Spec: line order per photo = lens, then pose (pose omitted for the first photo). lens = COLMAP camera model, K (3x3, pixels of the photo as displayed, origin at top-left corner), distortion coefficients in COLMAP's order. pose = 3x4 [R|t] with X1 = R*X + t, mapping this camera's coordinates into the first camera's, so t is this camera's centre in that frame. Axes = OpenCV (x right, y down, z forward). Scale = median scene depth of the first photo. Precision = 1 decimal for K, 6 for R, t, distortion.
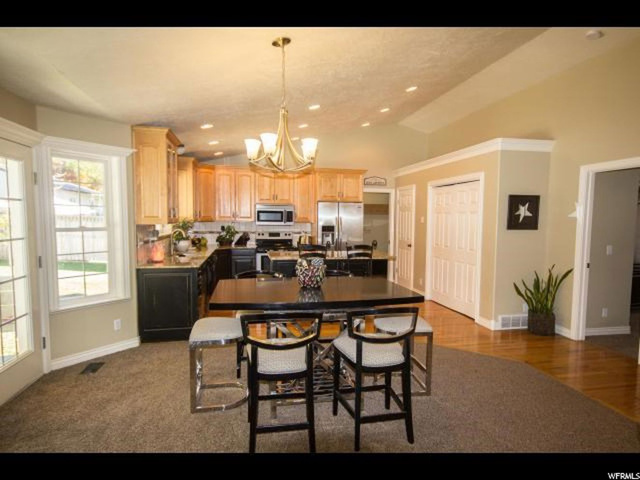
lens RADIAL K [[378.8, 0, 320.0], [0, 378.8, 240.0], [0, 0, 1]] dist [-0.055673, -0.000086]
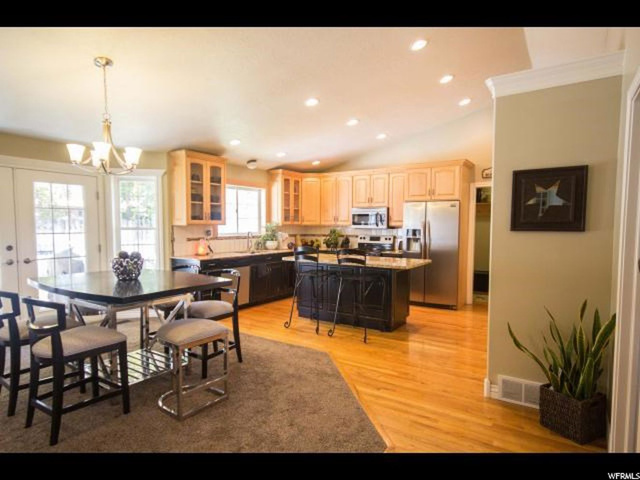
lens RADIAL K [[367.7, 0, 318.1], [0, 367.7, 250.7], [0, 0, 1]] dist [0.015622, -0.000390]
pose [[0.697249, 0.041739, -0.715613, 0.661338], [-0.036296, 0.999078, 0.022908, 0.000172], [0.715909, 0.010002, 0.698122, 0.357241]]
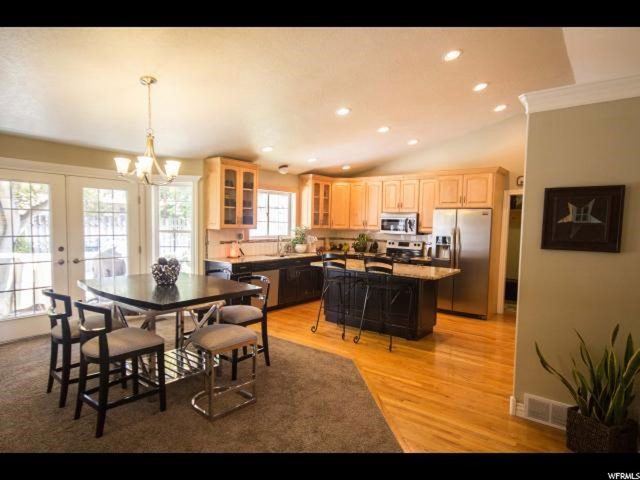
lens RADIAL K [[367.7, 0, 318.1], [0, 367.7, 250.7], [0, 0, 1]] dist [0.015622, -0.000390]
pose [[0.637426, 0.061043, -0.768090, 0.674763], [-0.056980, 0.997862, 0.032017, -0.022510], [0.768402, 0.023358, 0.639541, 0.347233]]
